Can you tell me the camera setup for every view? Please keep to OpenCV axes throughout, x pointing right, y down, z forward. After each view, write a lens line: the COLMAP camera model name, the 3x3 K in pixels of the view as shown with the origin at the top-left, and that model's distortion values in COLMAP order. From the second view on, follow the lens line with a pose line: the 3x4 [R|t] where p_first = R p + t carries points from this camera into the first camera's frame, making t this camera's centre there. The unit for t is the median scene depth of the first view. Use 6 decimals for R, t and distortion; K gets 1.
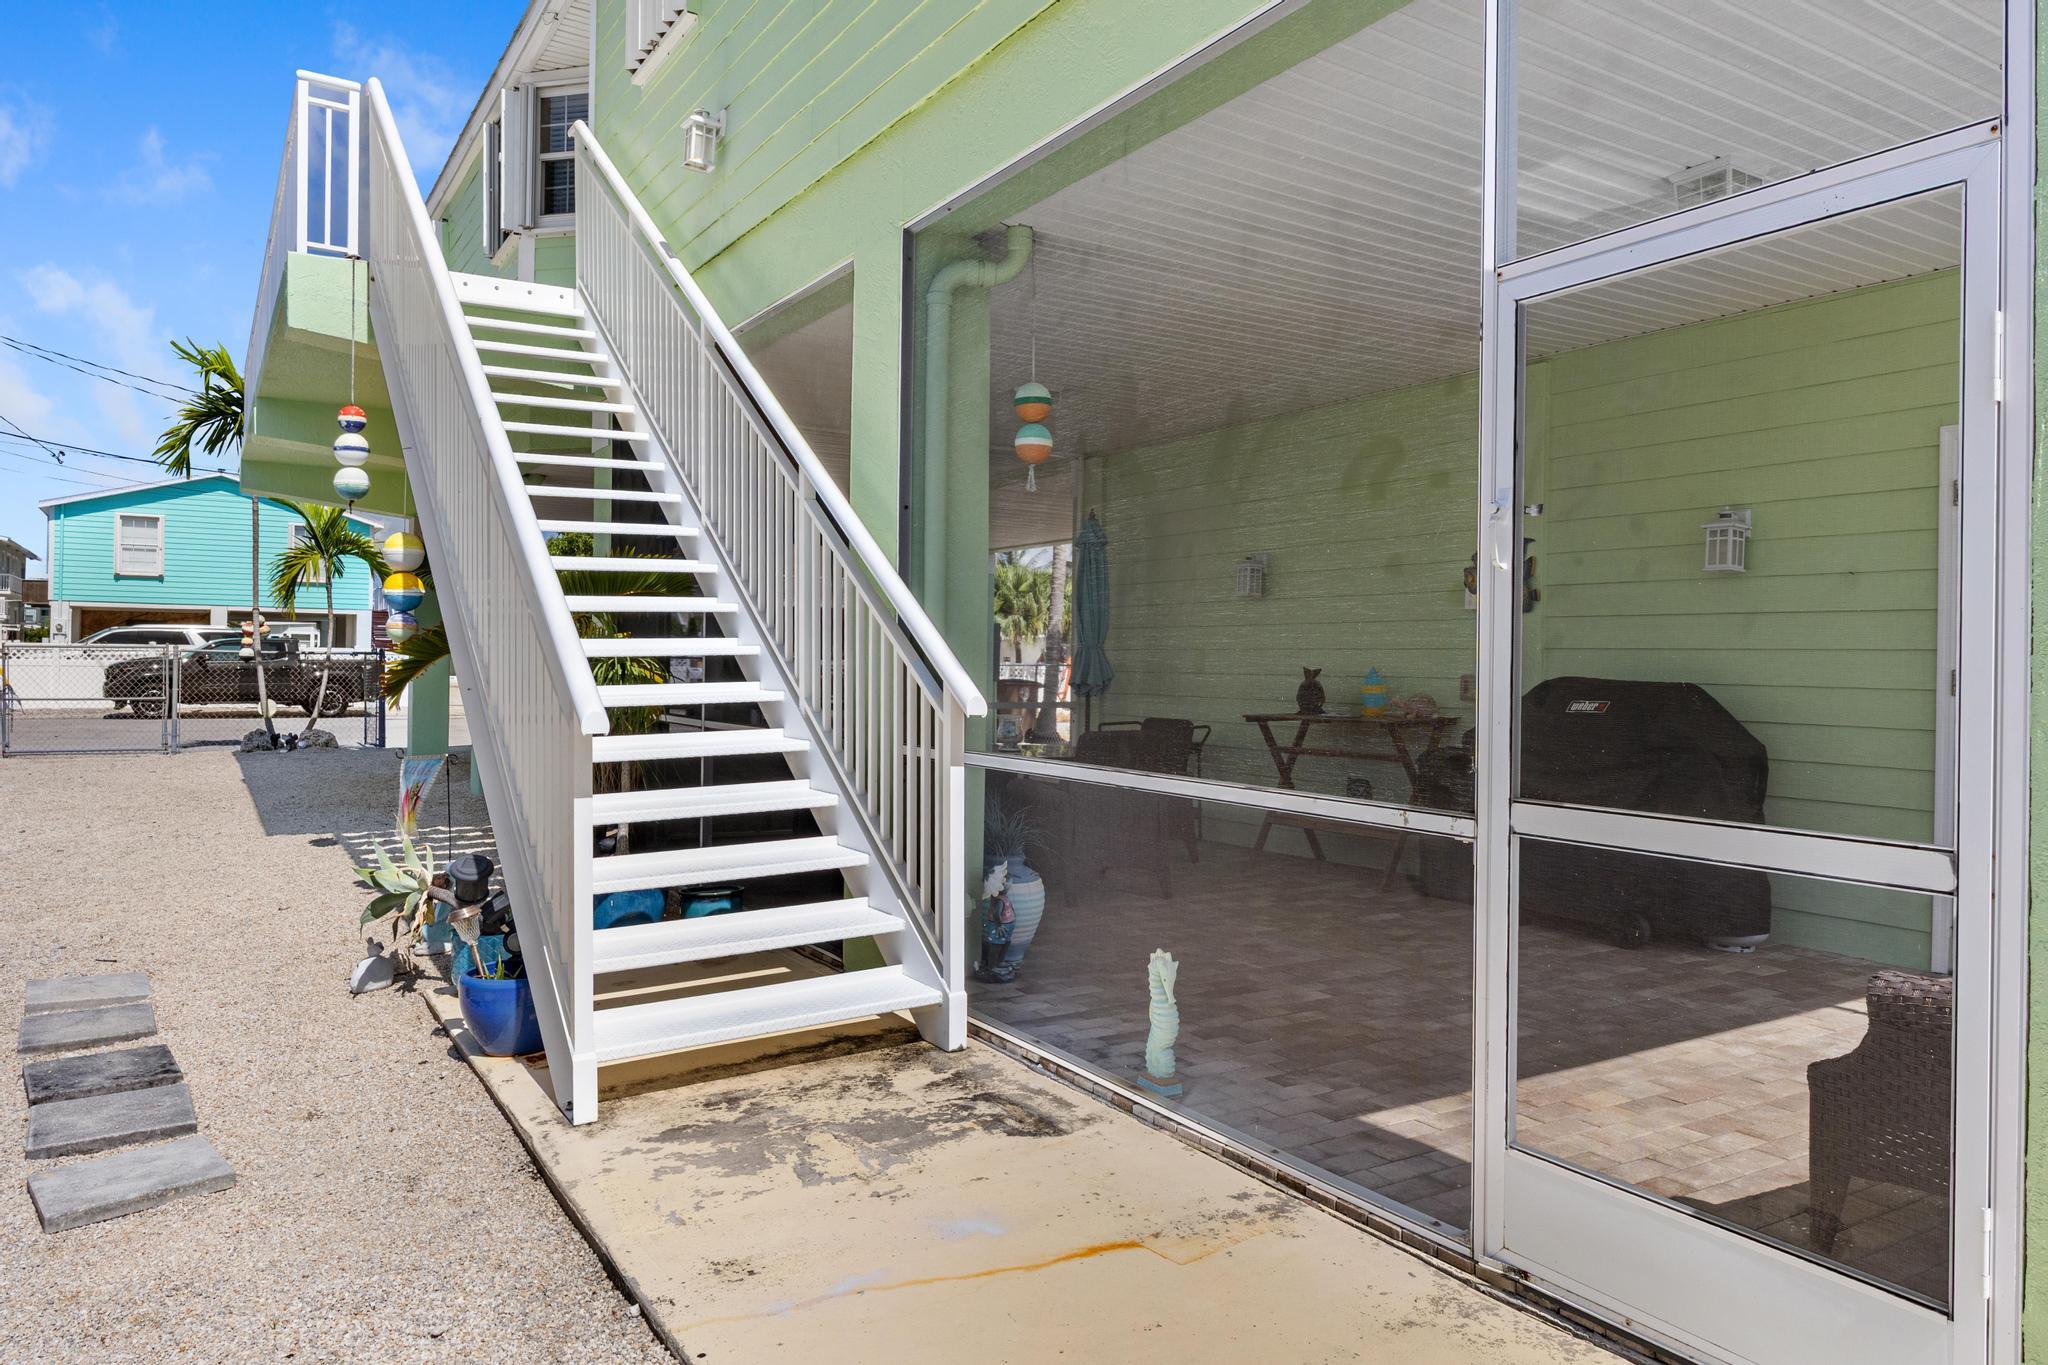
lens RADIAL K [[1321.8, 0, 1024.0], [0, 1321.8, 682.5], [0, 0, 1]] dist [0.005102, 0.000718]
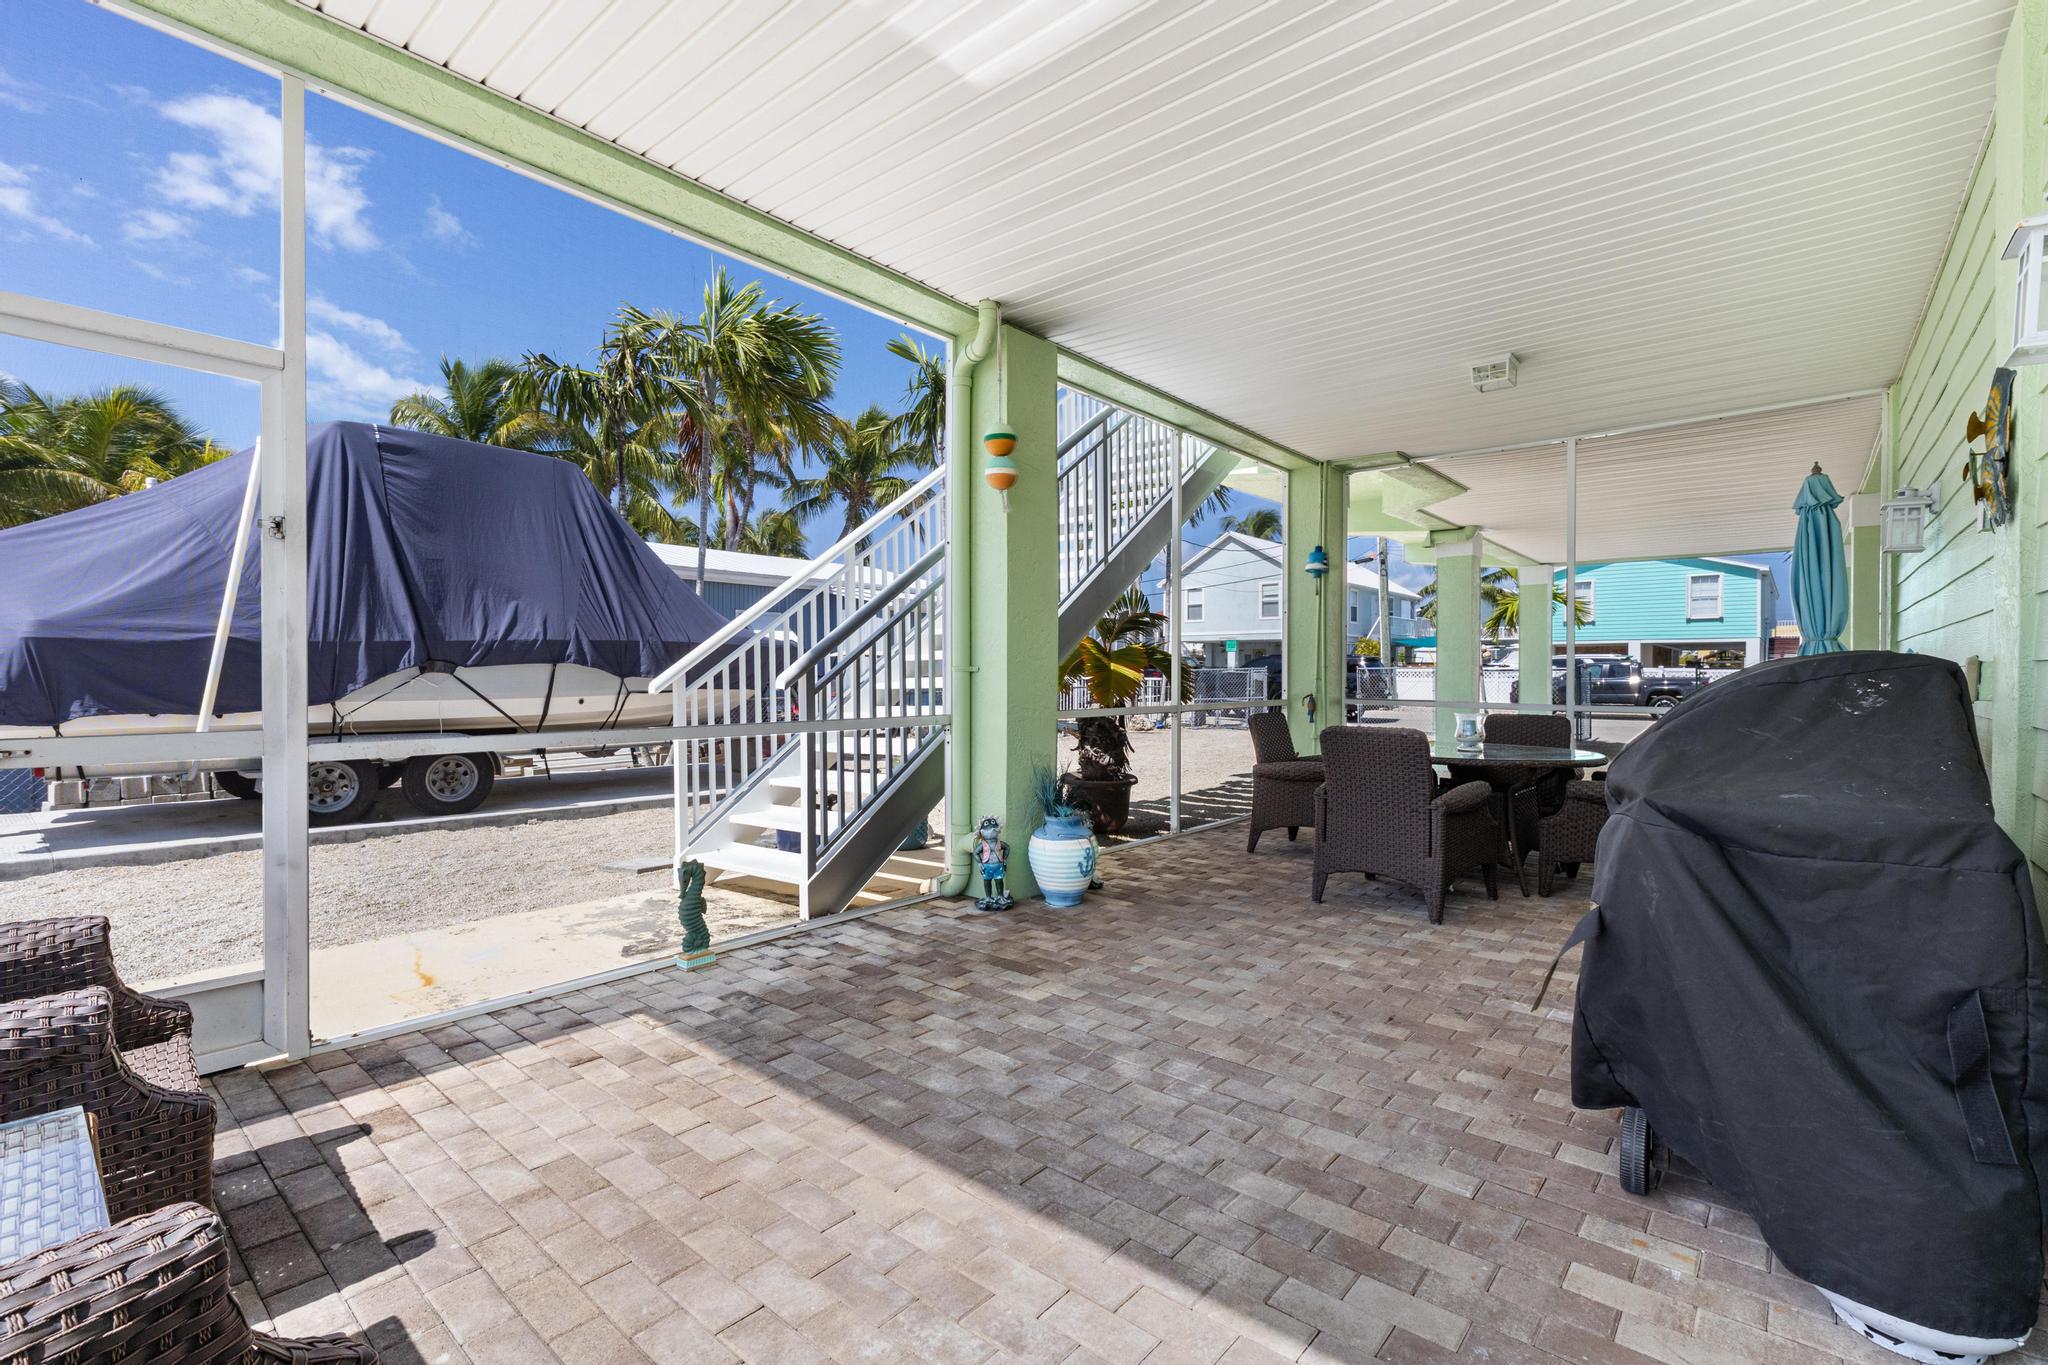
lens RADIAL K [[911.5, 0, 1024.0], [0, 911.5, 682.5], [0, 0, 1]] dist [0.001145, 0.000114]
pose [[0.303515, -0.005139, -0.952813, 1.046466], [-0.011781, 0.999889, -0.009146, 0.025833], [0.952754, 0.014001, 0.303420, 0.992130]]
